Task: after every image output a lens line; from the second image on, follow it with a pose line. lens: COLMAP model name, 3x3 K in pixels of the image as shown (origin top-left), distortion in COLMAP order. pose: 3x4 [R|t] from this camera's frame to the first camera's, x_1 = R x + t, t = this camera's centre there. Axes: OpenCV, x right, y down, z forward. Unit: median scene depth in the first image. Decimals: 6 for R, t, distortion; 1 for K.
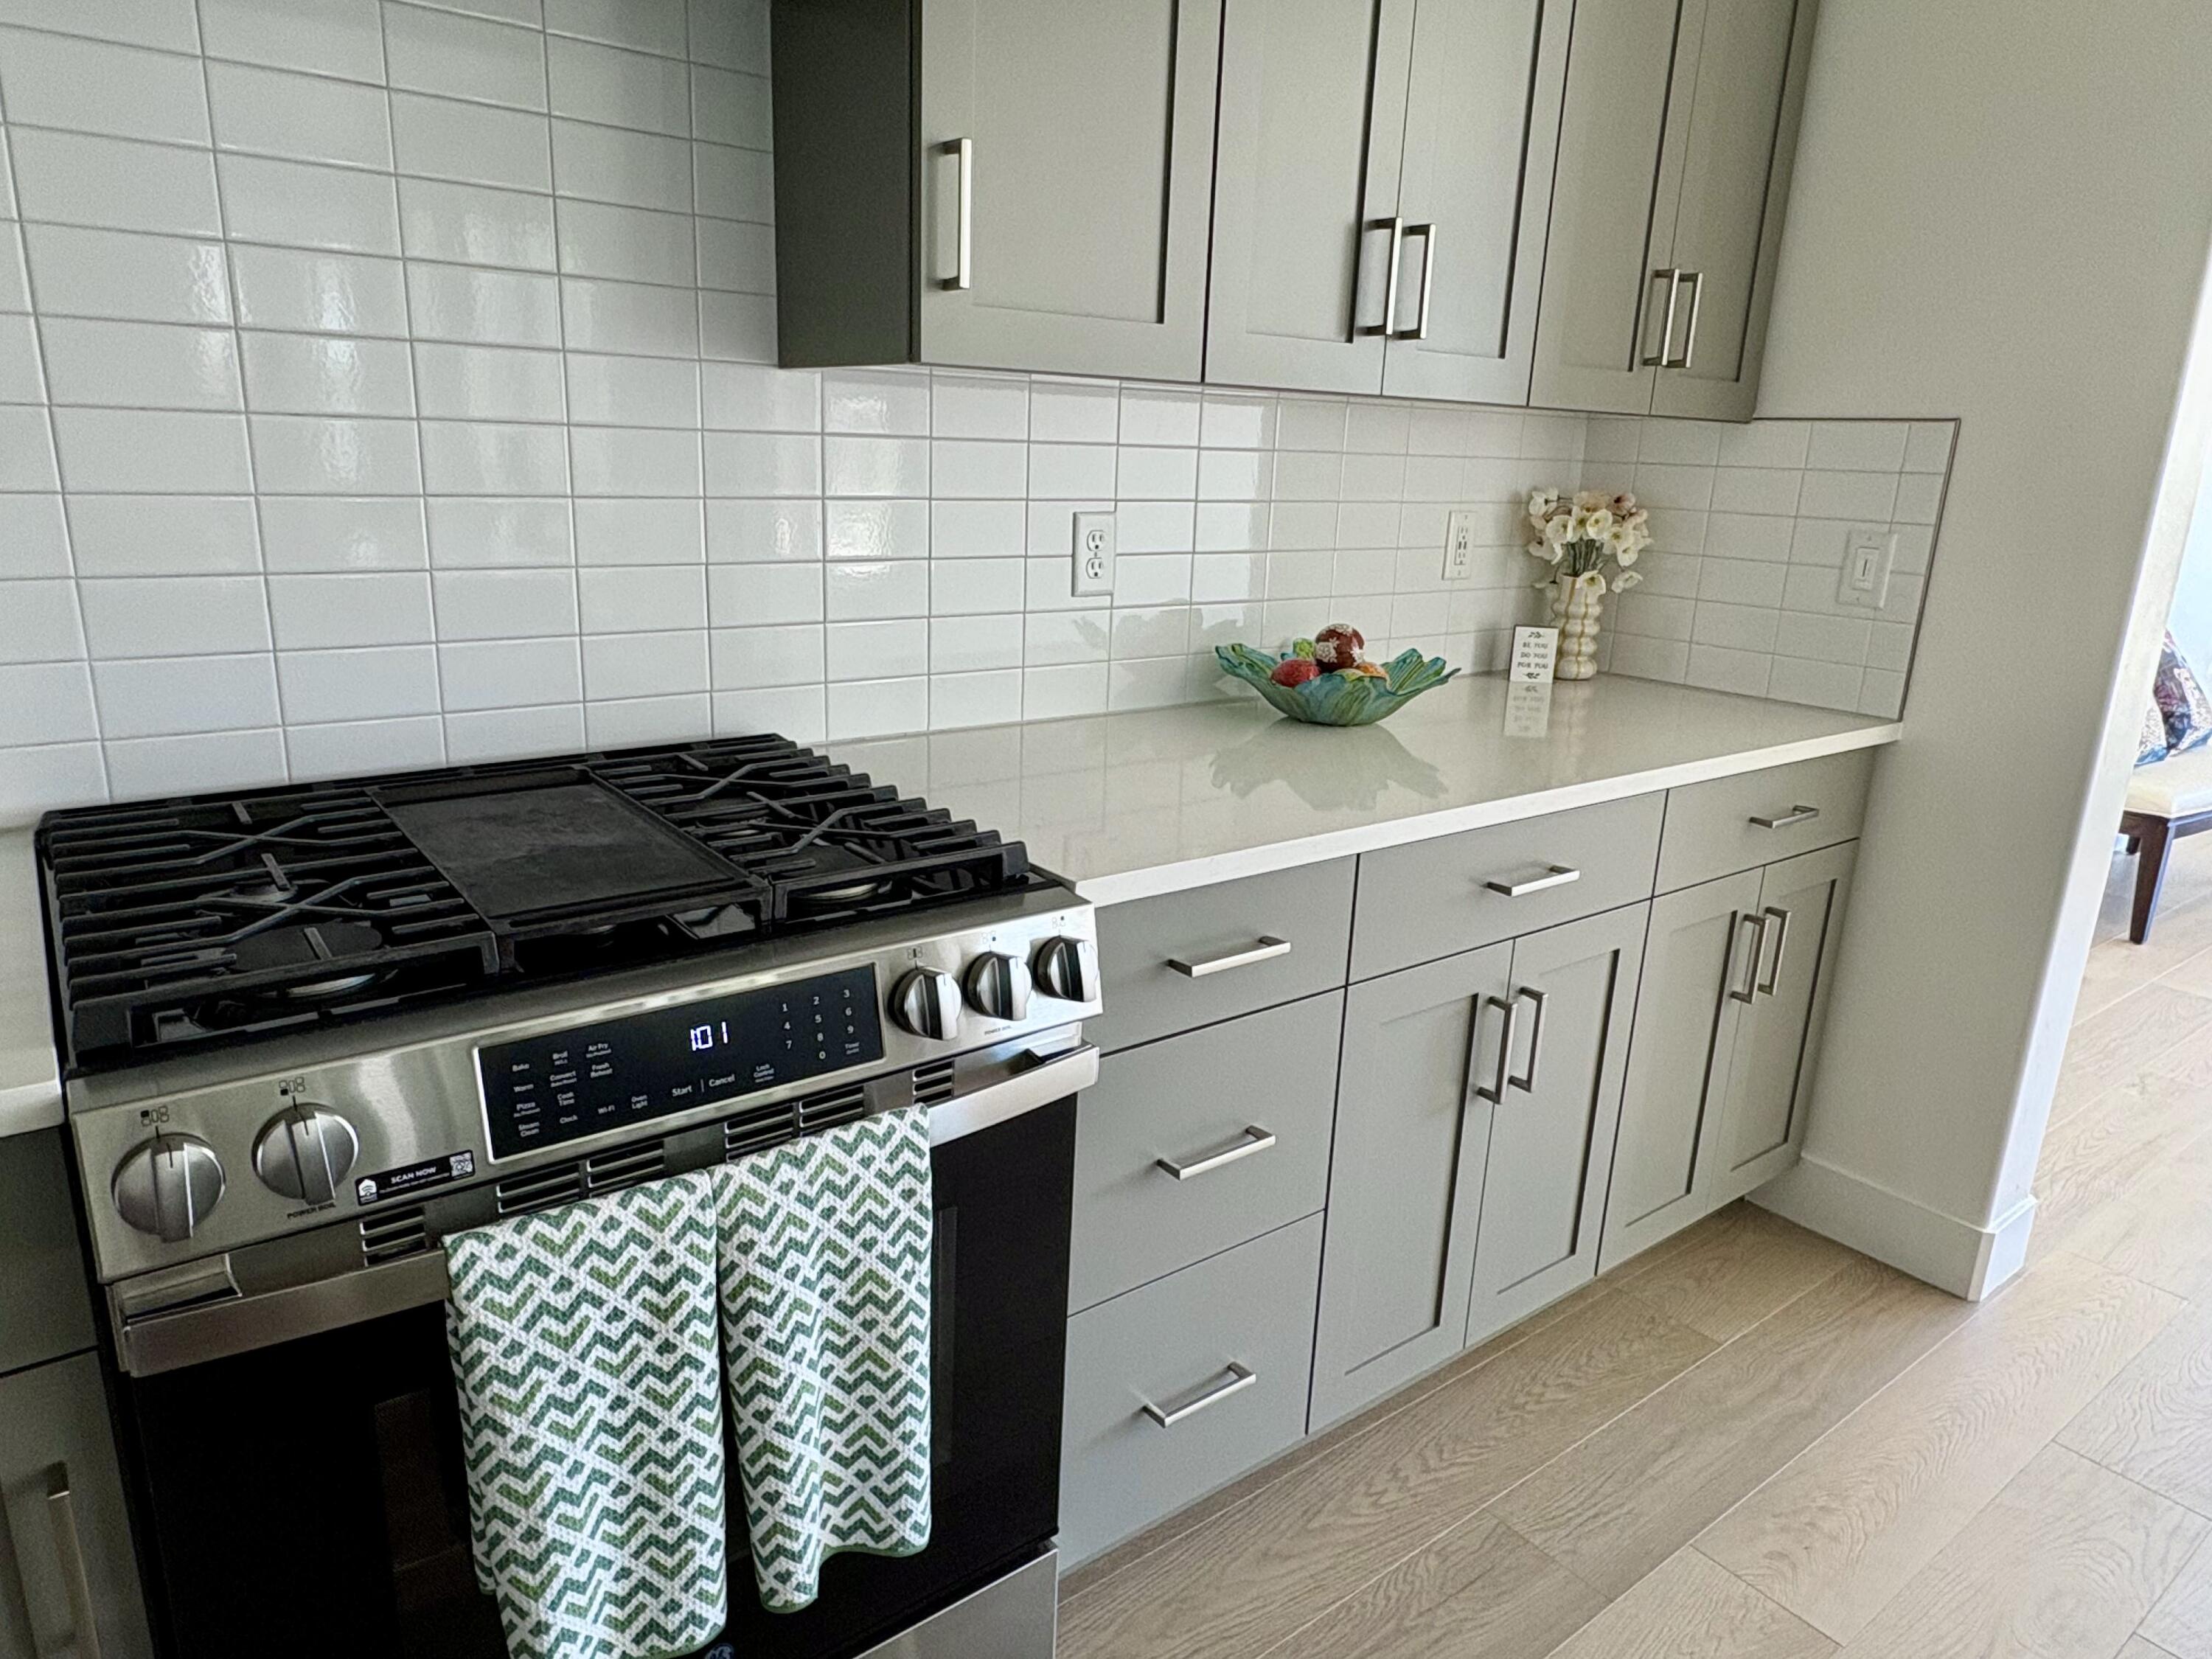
lens RADIAL K [[1397.6, 0, 1106.0], [0, 1397.6, 829.5], [0, 0, 1]] dist [0.000174, -0.000555]
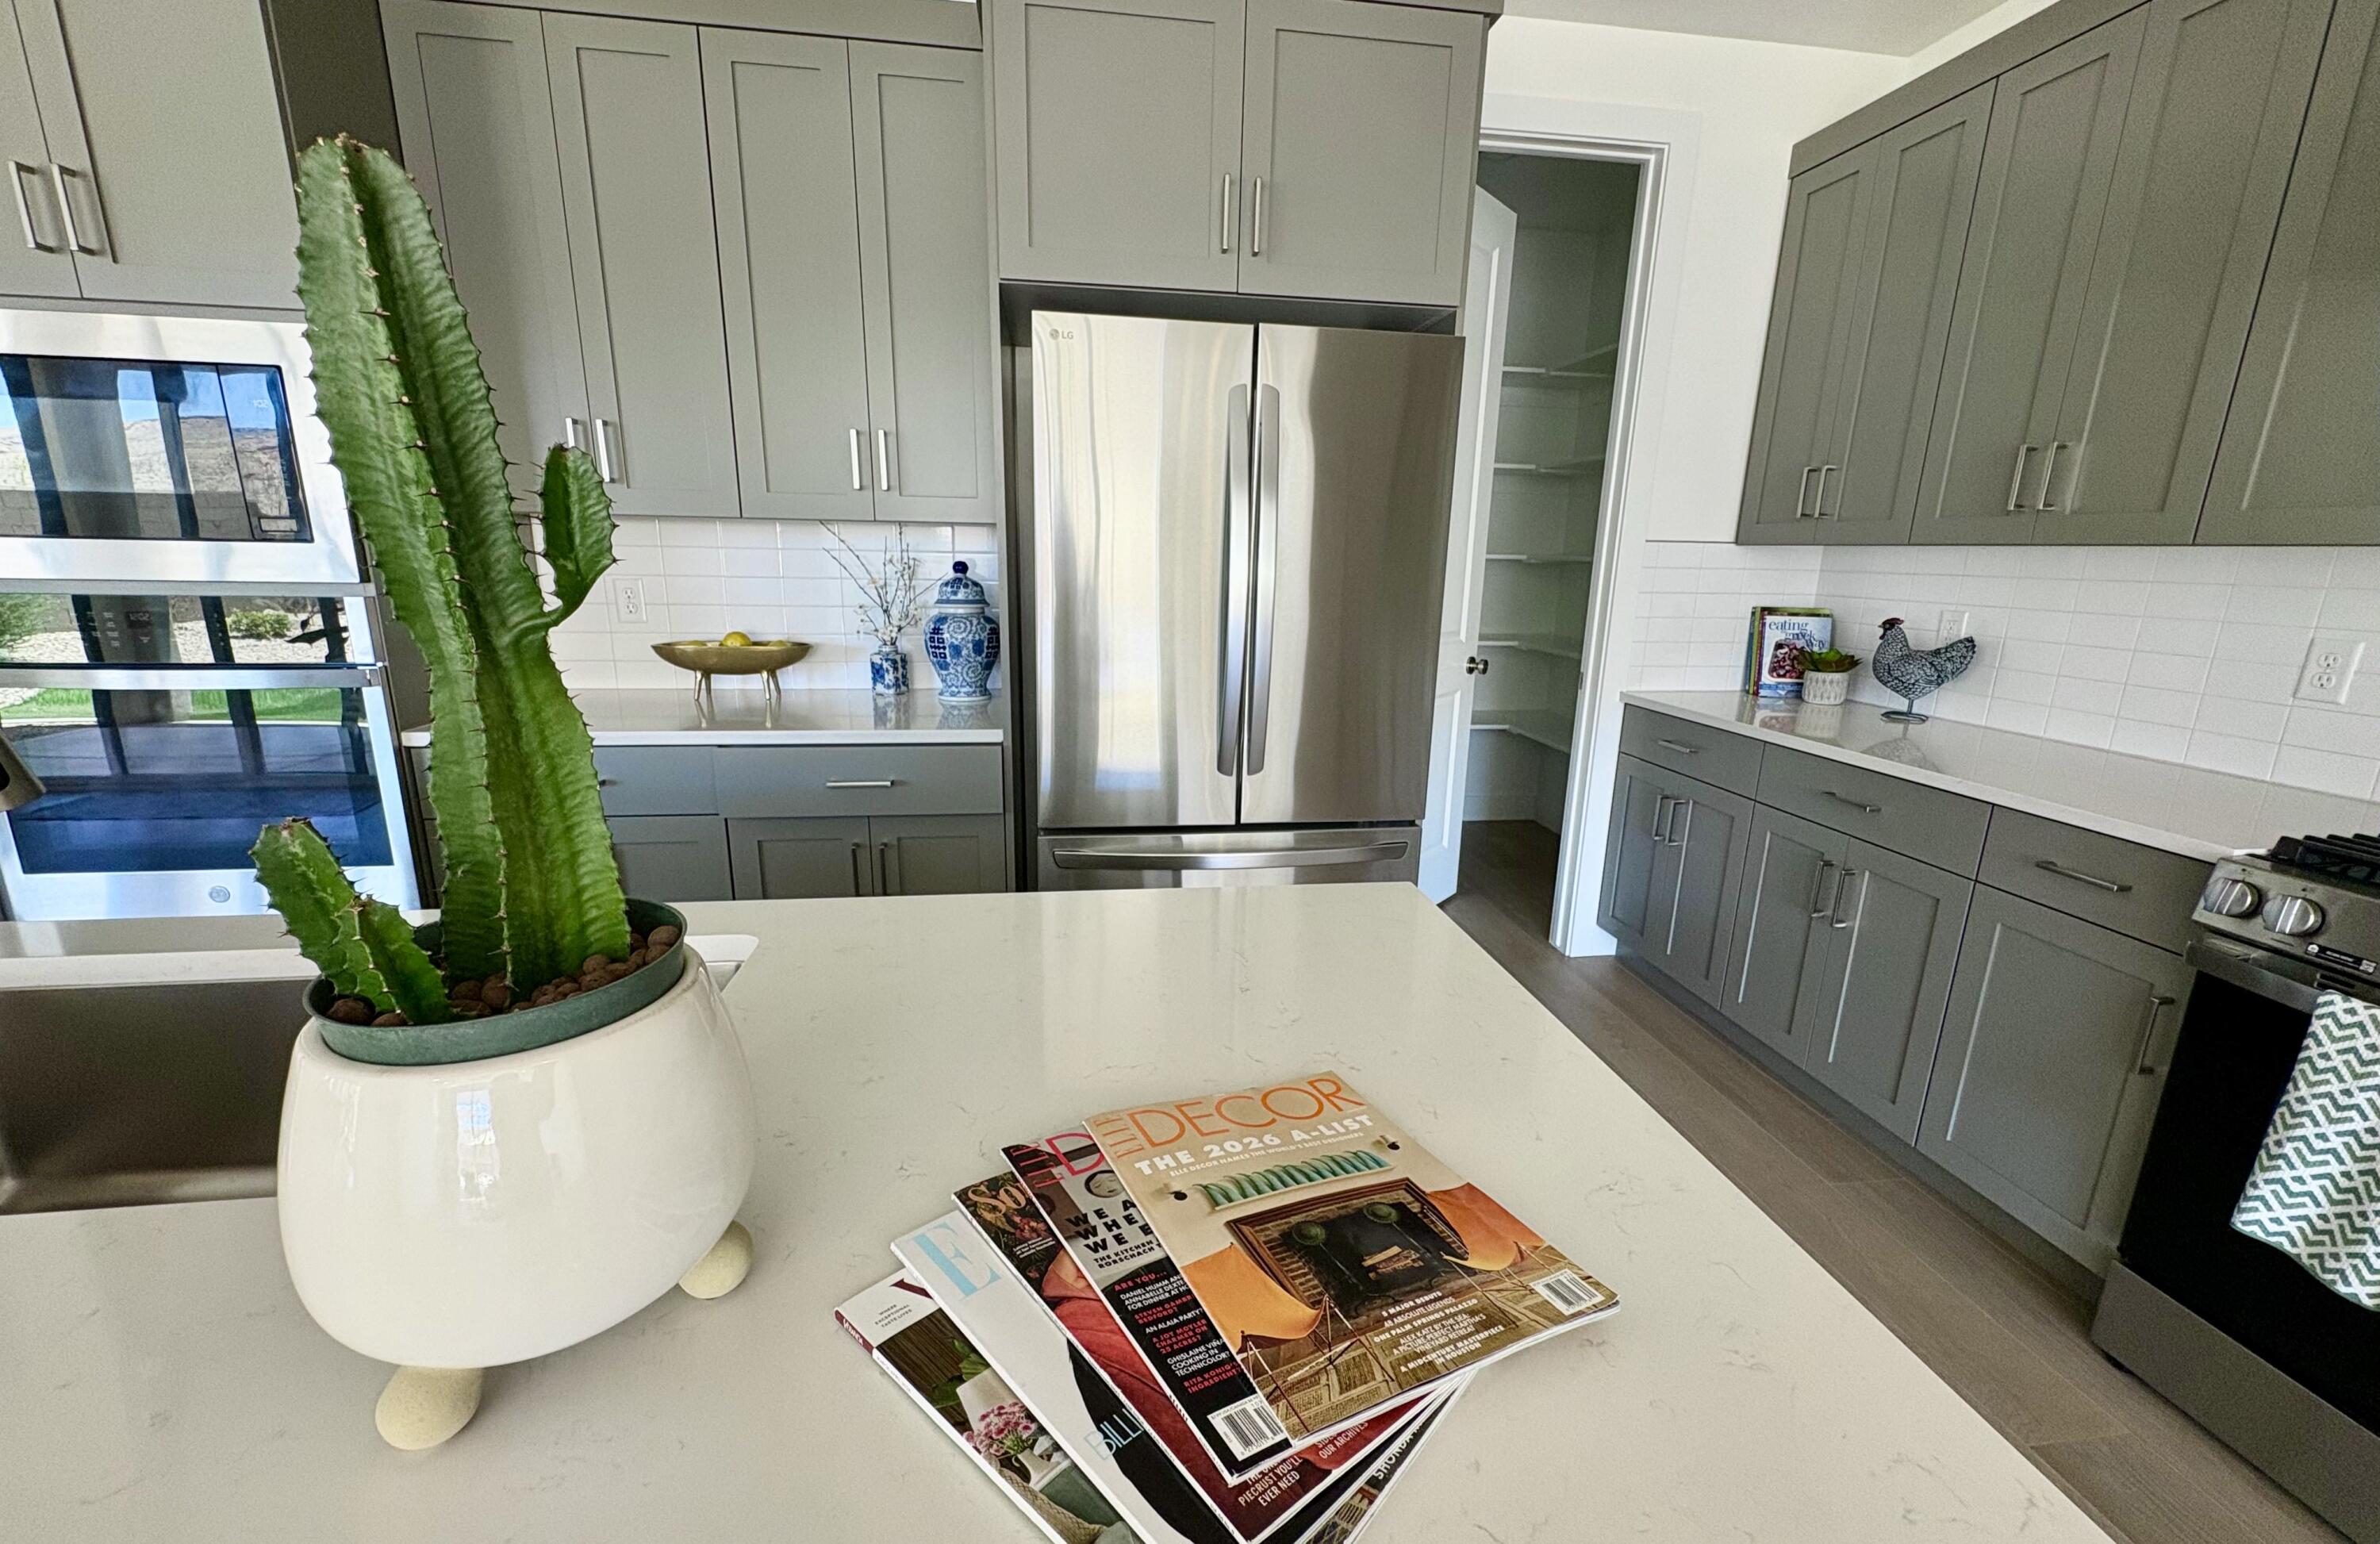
lens RADIAL K [[937.5, 0, 1190.0], [0, 937.5, 772.0], [0, 0, 1]] dist [-0.000562, -0.000216]
pose [[-0.494332, 0.159942, -0.854432, 0.805939], [-0.267101, 0.907428, 0.324394, 0.003551], [0.827220, 0.388578, -0.405850, 0.029802]]
